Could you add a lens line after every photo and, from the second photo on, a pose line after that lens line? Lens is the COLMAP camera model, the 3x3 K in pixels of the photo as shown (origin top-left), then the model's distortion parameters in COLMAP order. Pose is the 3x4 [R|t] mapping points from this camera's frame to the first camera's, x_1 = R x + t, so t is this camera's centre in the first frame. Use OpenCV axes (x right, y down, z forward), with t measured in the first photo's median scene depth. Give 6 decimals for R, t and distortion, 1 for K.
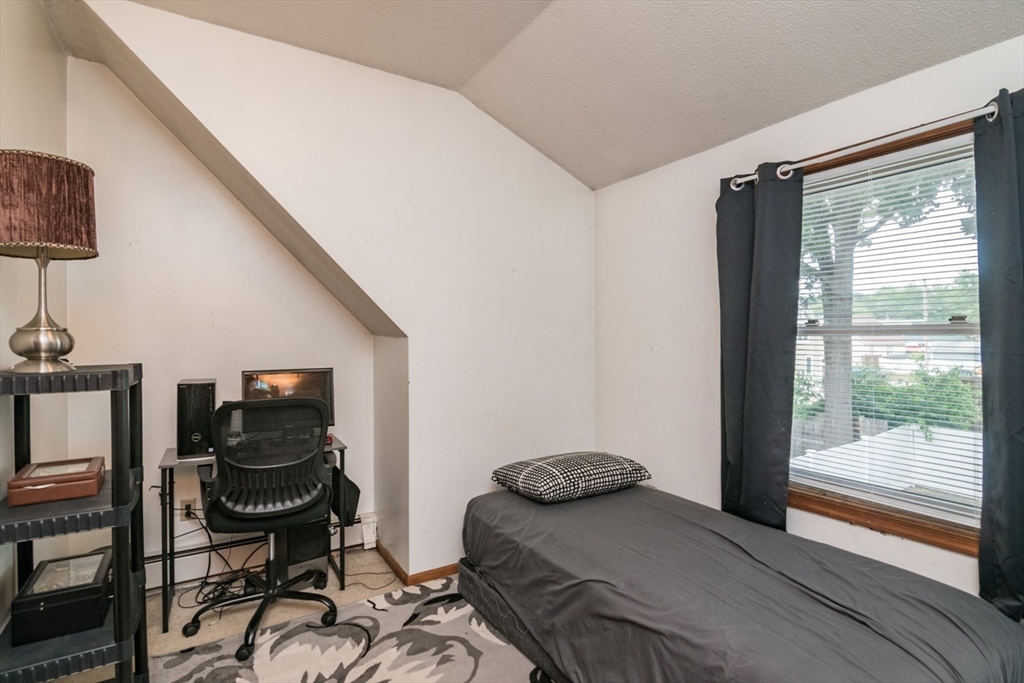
lens RADIAL K [[509.6, 0, 511.4], [0, 509.6, 338.7], [0, 0, 1]] dist [-0.009868, -0.000595]
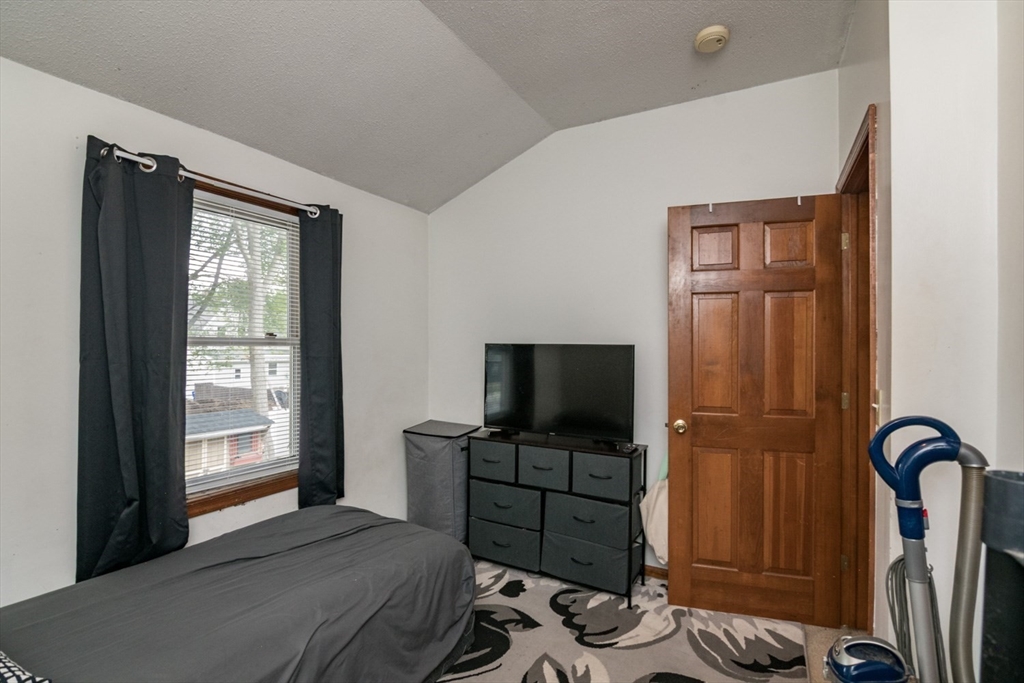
lens RADIAL K [[509.6, 0, 510.3], [0, 509.6, 344.2], [0, 0, 1]] dist [-0.009868, -0.000595]
pose [[-0.500827, 0.000384, 0.865547, -0.677248], [-0.004256, 0.999987, -0.002906, -0.009615], [-0.865537, -0.005139, -0.500819, 1.051119]]
